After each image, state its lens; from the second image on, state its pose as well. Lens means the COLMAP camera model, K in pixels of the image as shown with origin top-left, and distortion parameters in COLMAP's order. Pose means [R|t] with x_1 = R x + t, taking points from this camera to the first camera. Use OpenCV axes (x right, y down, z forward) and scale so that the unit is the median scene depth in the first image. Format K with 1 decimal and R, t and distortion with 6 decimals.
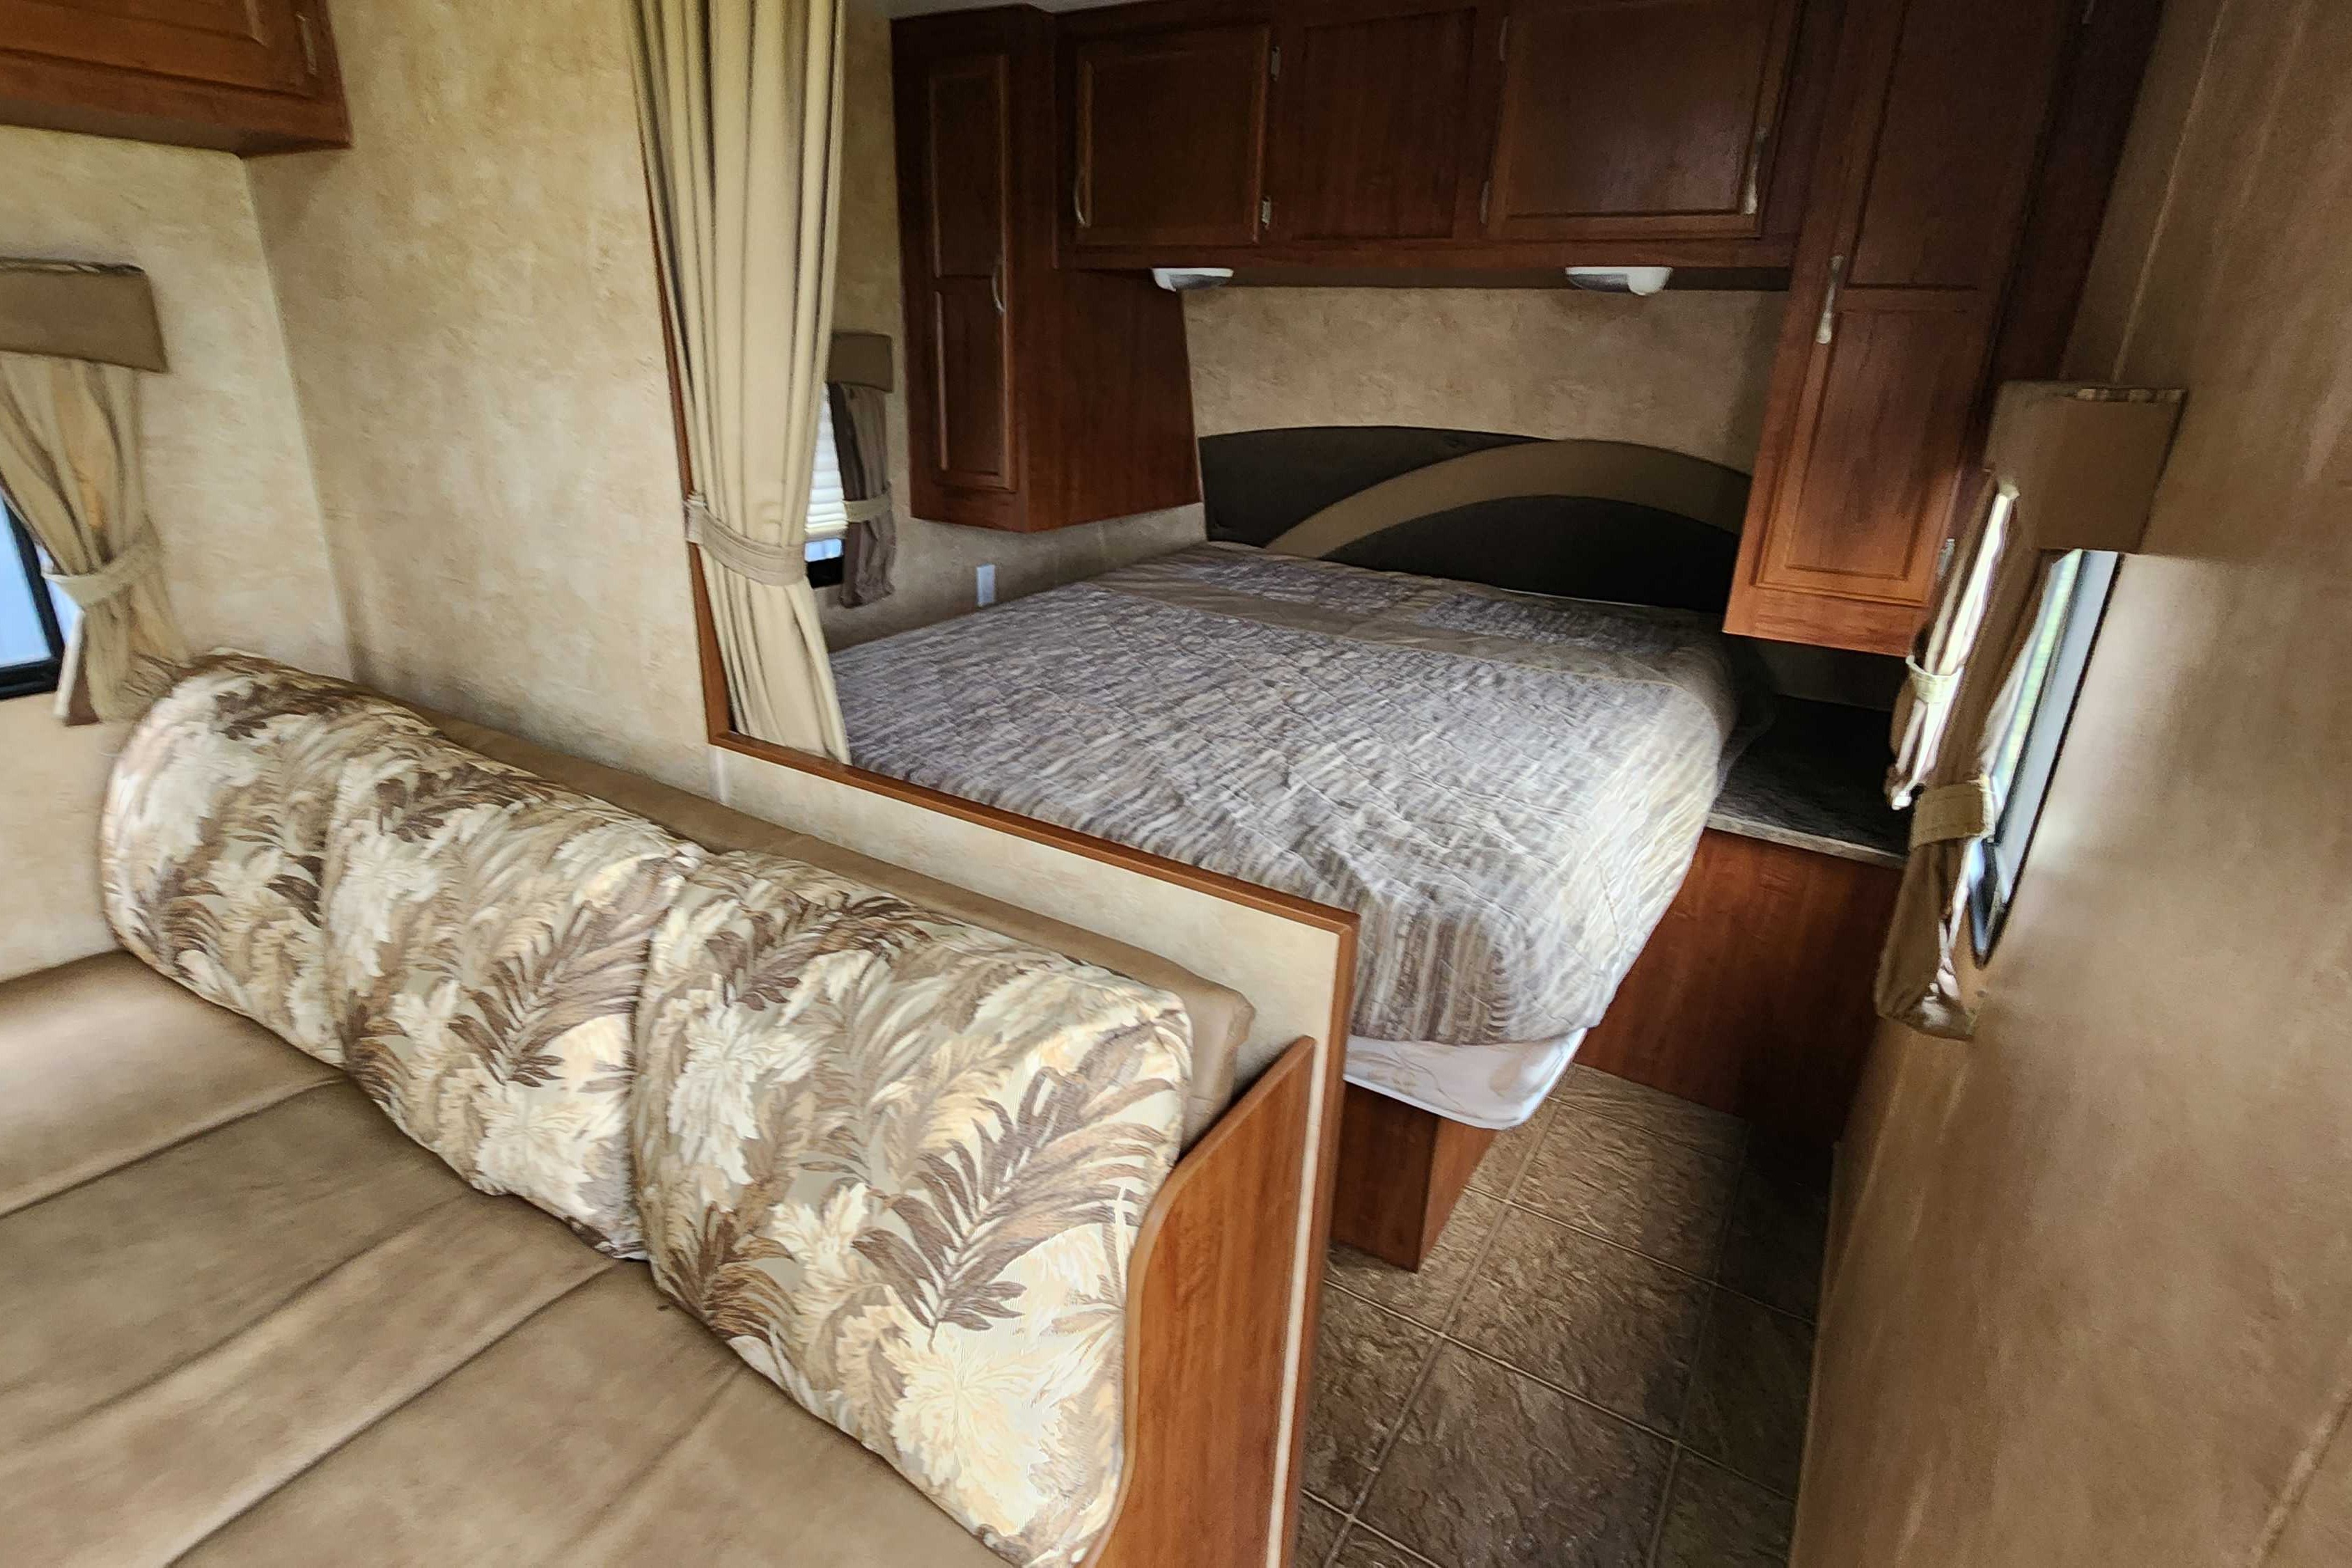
lens RADIAL K [[1140.5, 0, 1170.0], [0, 1140.5, 768.3], [0, 0, 1]] dist [-0.000429, 0.000544]
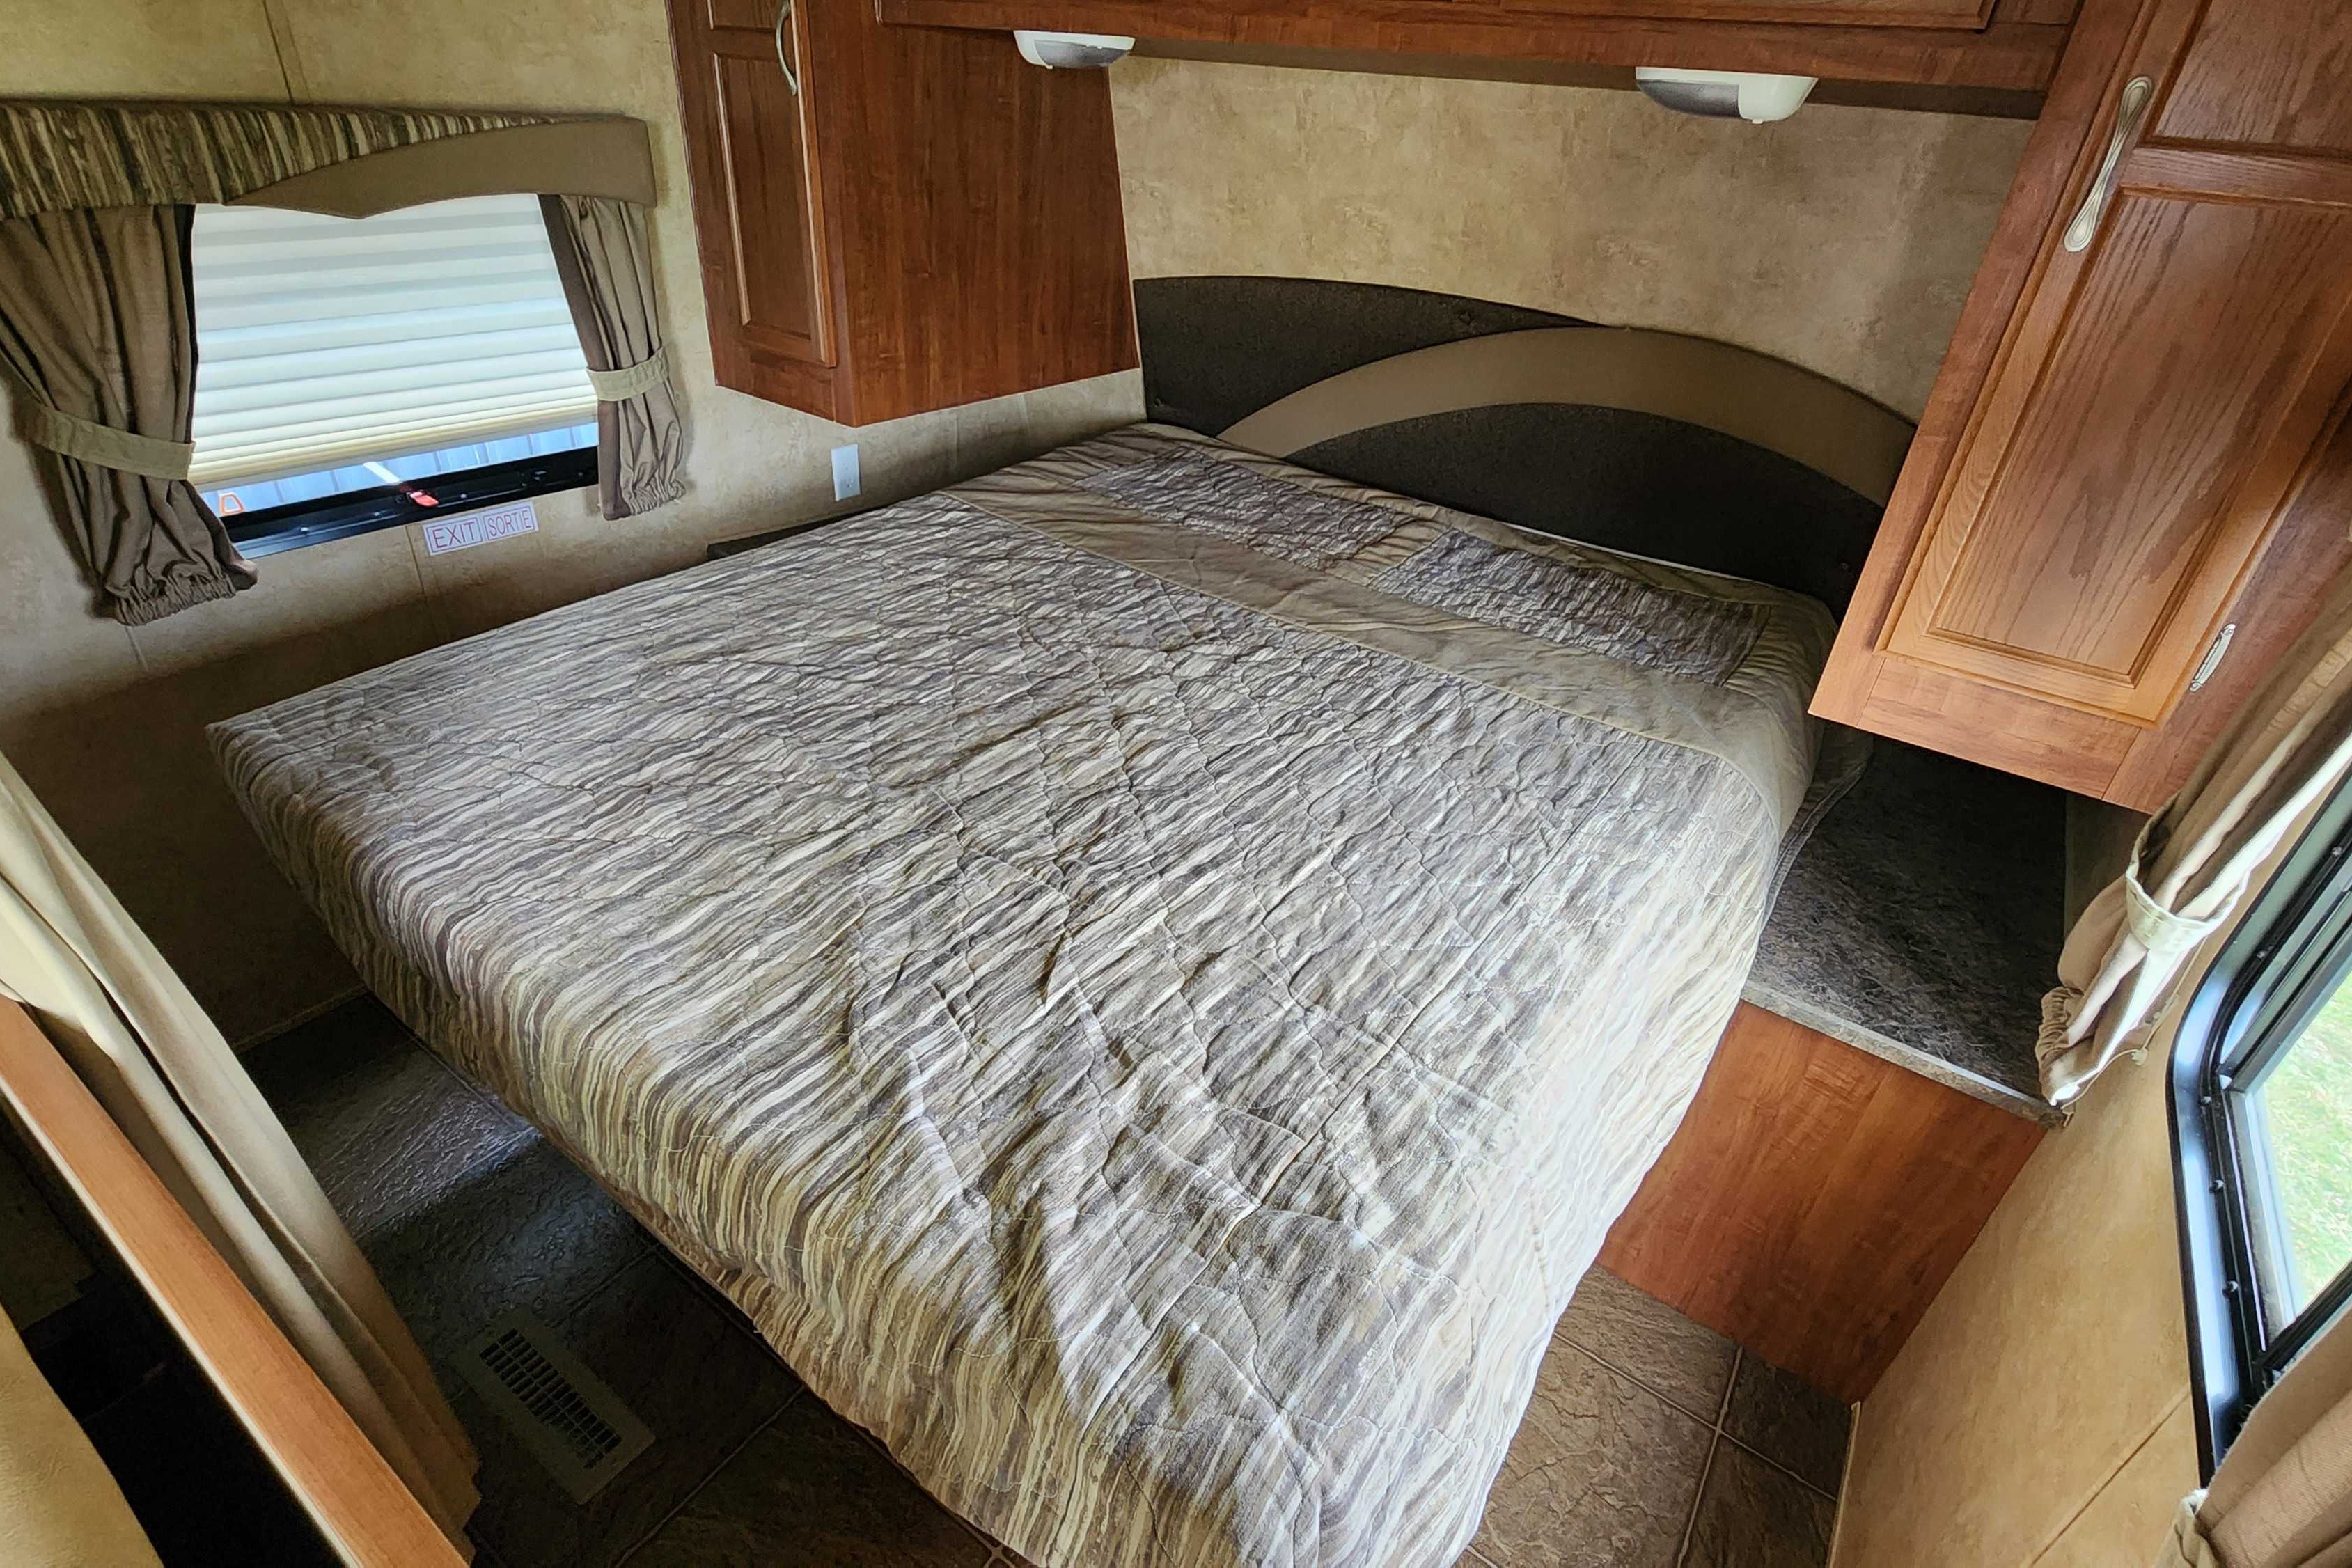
lens RADIAL K [[1141.9, 0, 1176.0], [0, 1141.9, 784.0], [0, 0, 1]] dist [0.001724, -0.000127]
pose [[0.997704, 0.061147, -0.029114, 0.155224], [-0.054802, 0.981508, 0.183410, -0.176151], [0.039790, -0.181393, 0.982605, 0.353606]]
